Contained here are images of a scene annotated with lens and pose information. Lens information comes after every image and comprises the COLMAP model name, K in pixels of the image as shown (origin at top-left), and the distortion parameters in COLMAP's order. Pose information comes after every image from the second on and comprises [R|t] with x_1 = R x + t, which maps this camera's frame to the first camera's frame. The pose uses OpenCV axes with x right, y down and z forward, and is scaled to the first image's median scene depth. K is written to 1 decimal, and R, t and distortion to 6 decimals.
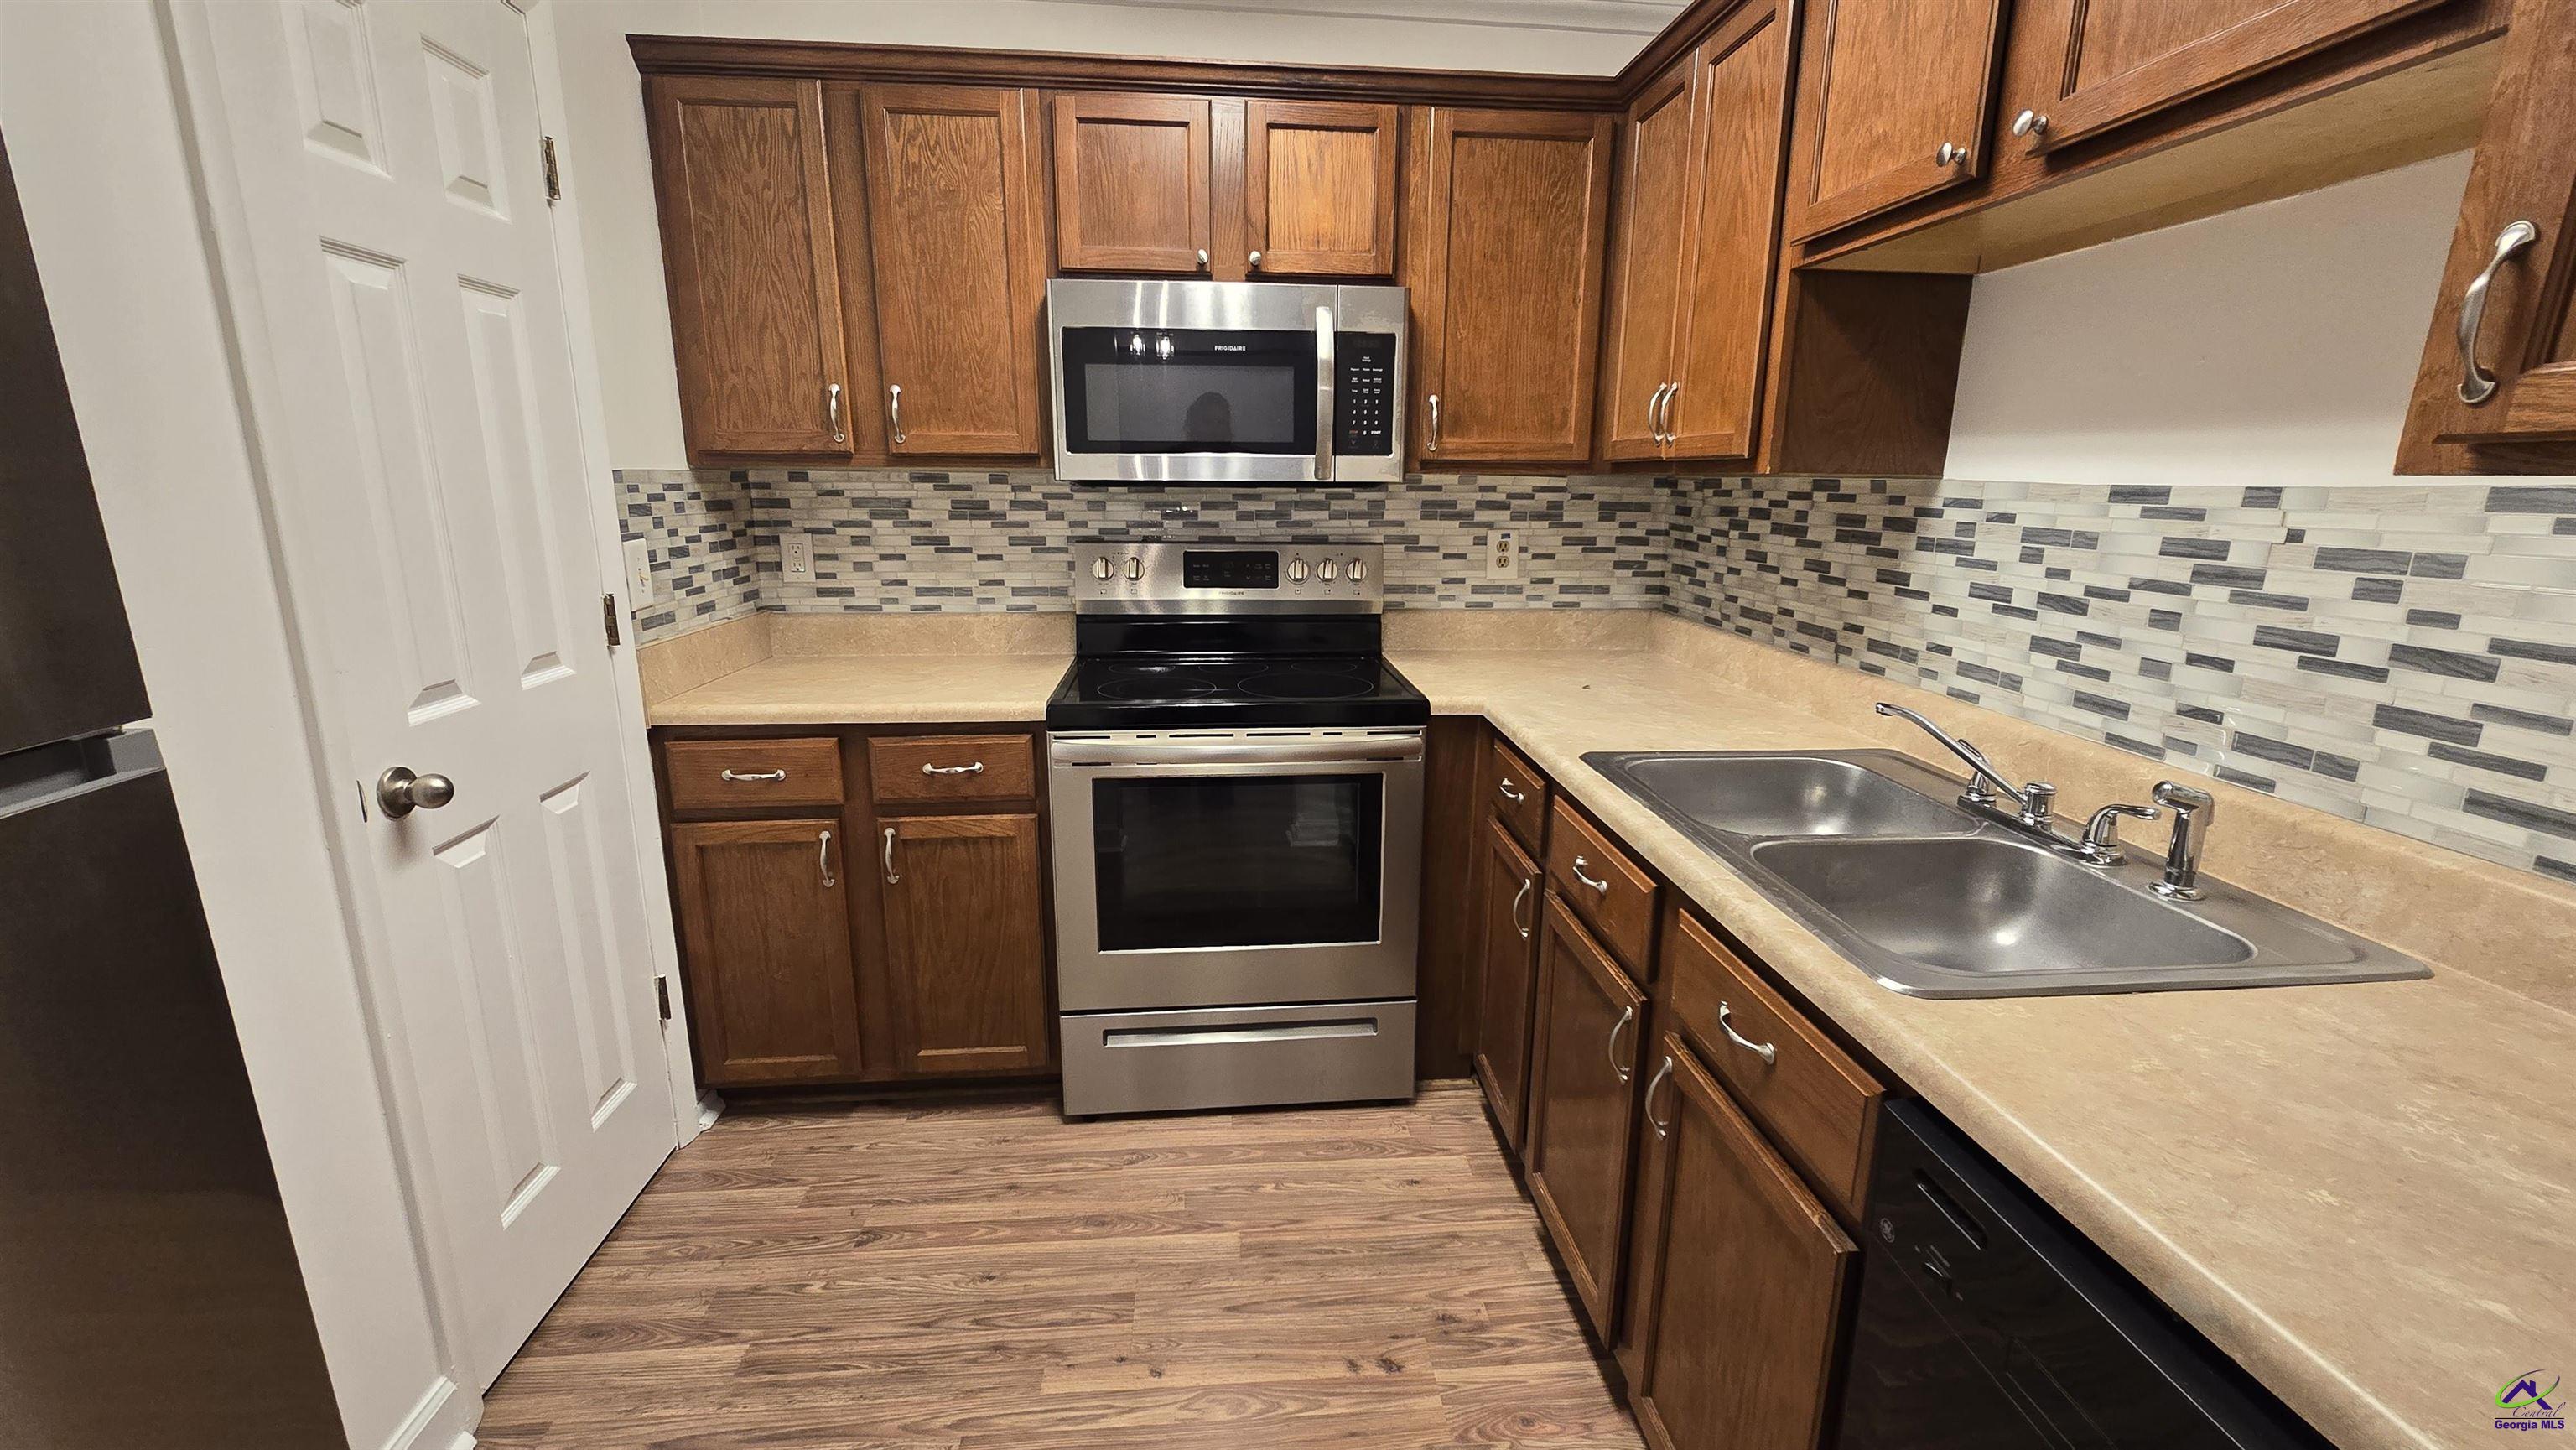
lens RADIAL K [[1057.6, 0, 1304.3], [0, 1057.6, 720.8], [0, 0, 1]] dist [0.003218, -0.003166]
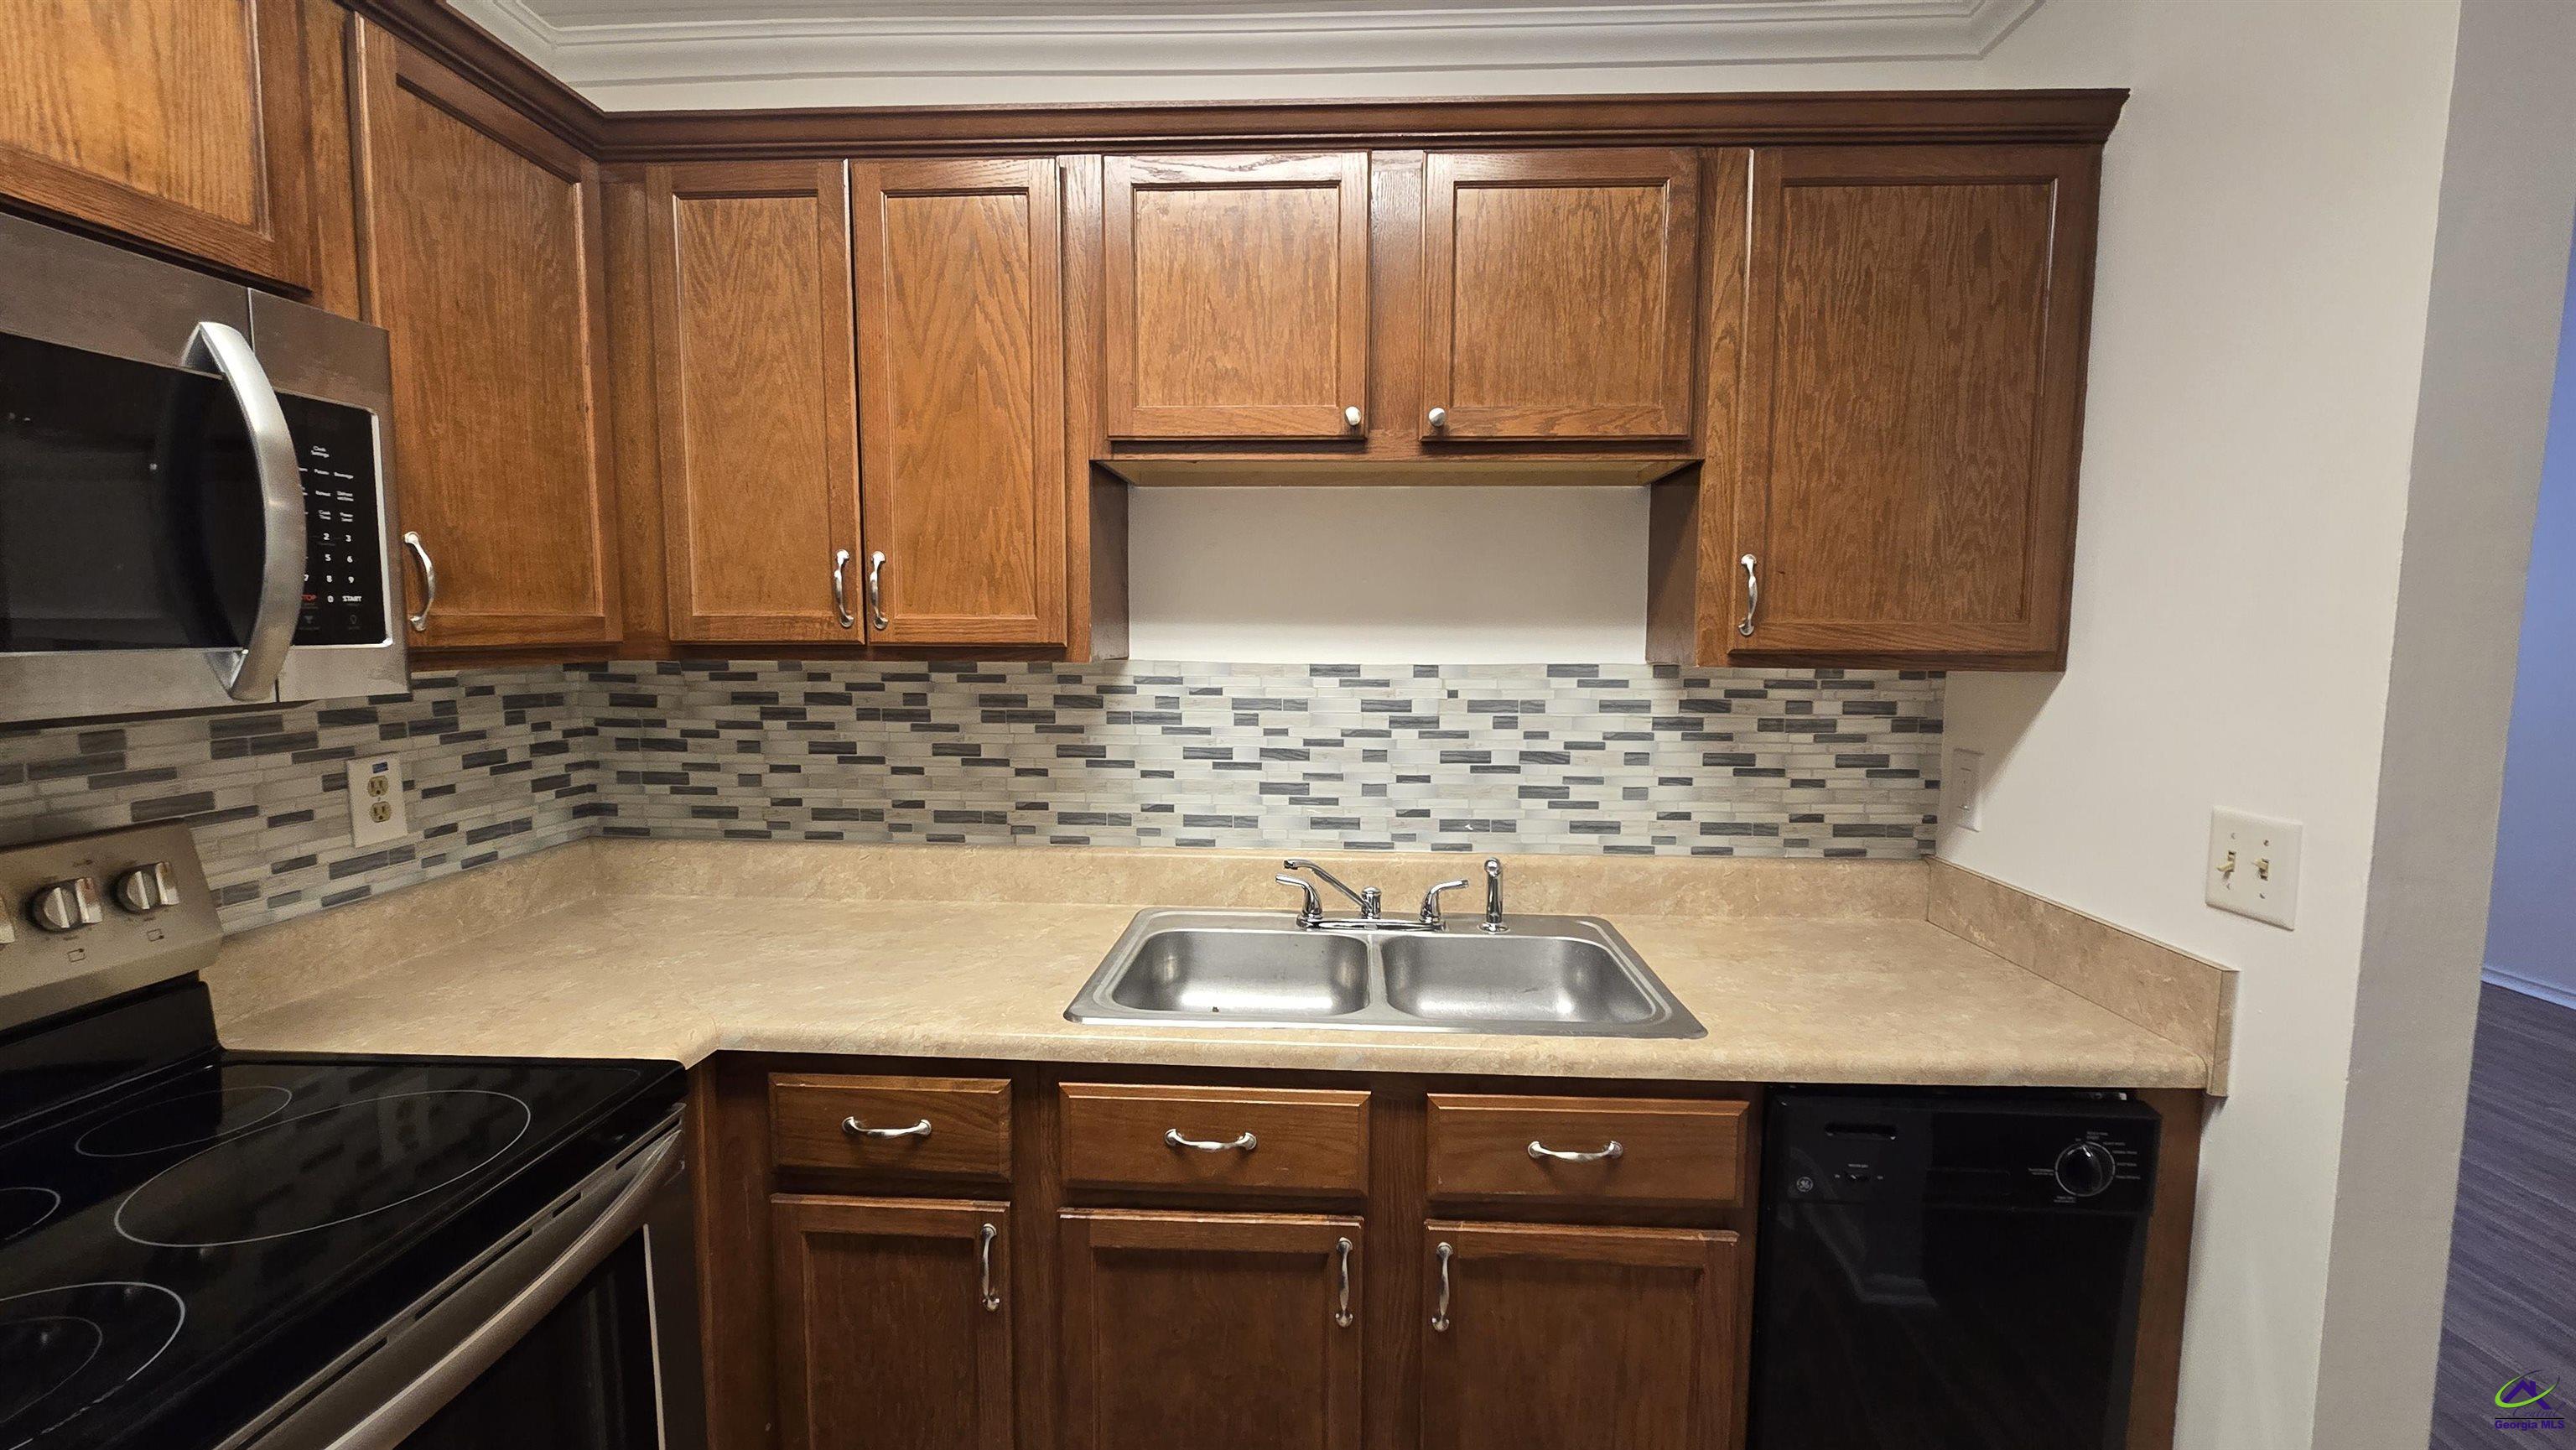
lens RADIAL K [[1049.8, 0, 1296.0], [0, 1049.8, 719.7], [0, 0, 1]] dist [-0.001831, 0.000337]
pose [[0.144768, -0.096795, 0.984720, -0.366197], [0.220905, 0.973246, 0.063191, -0.156110], [-0.964491, 0.208382, 0.162278, 0.524010]]
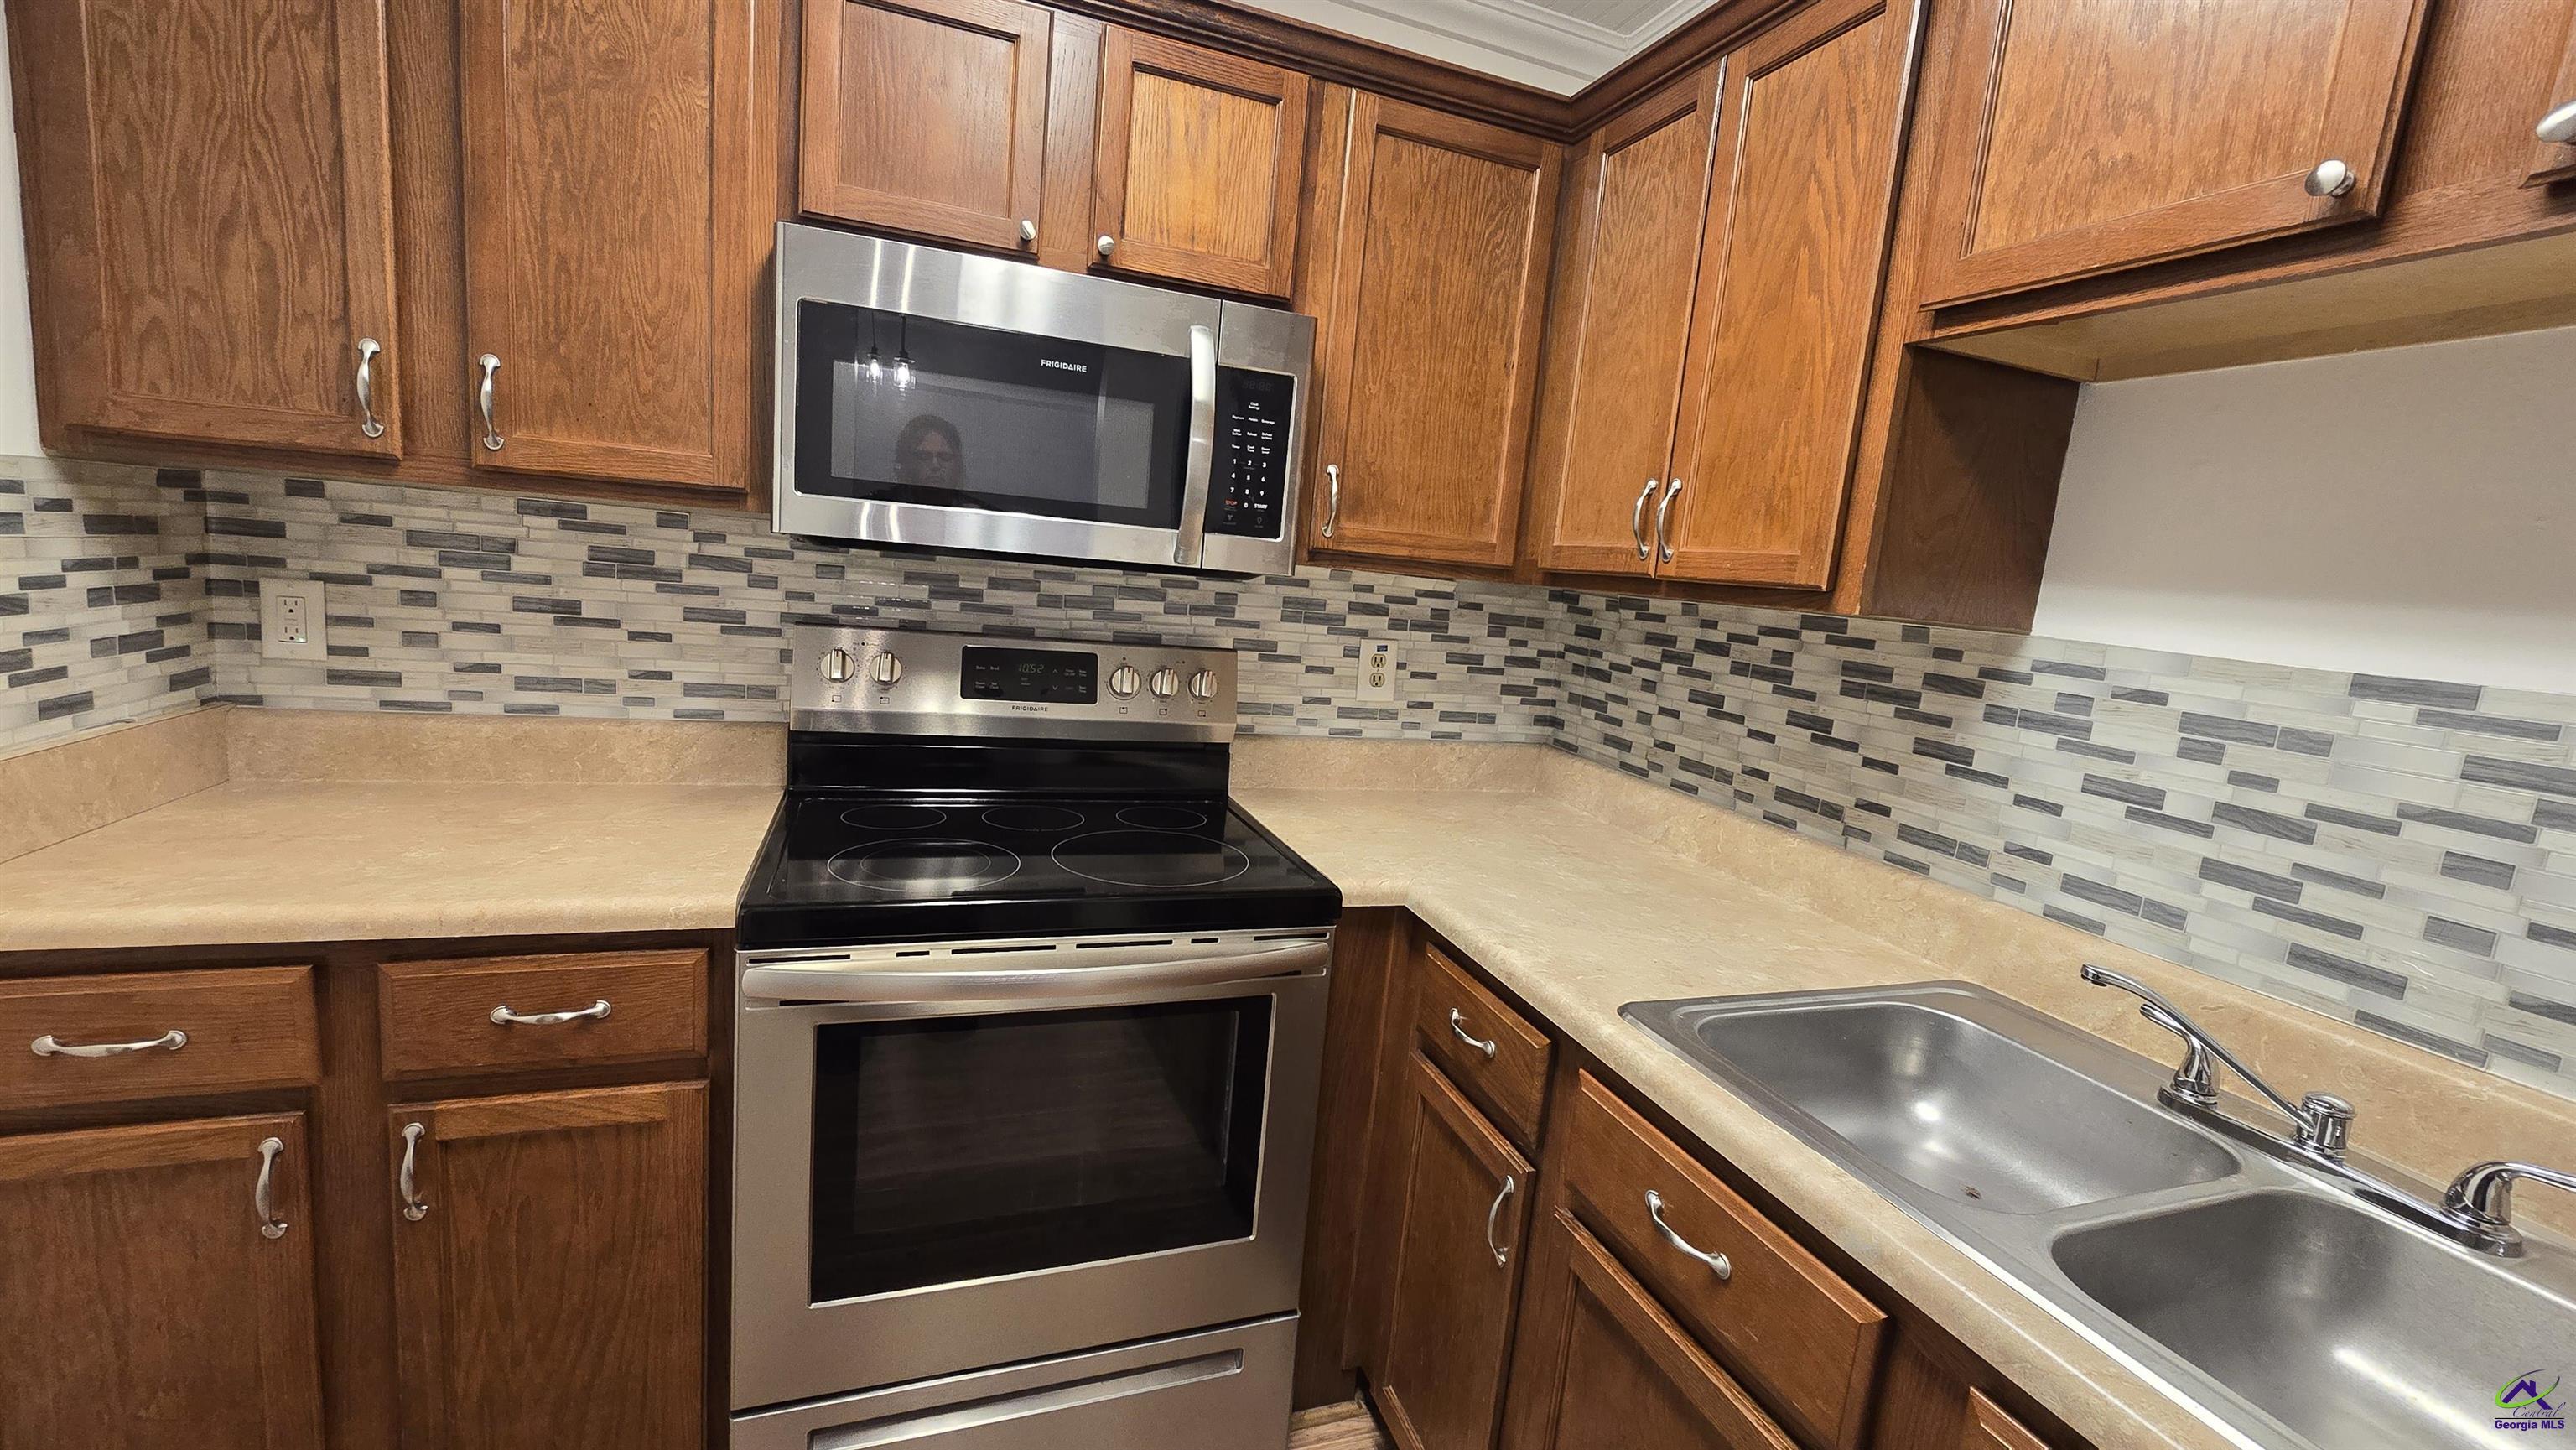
lens RADIAL K [[1056.2, 0, 1307.0], [0, 1056.2, 720.8], [0, 0, 1]] dist [-0.000911, -0.001404]
pose [[0.963444, 0.040178, 0.264882, -0.090167], [-0.022317, 0.997290, -0.070098, -0.078237], [-0.266980, 0.061624, 0.961730, 0.313620]]
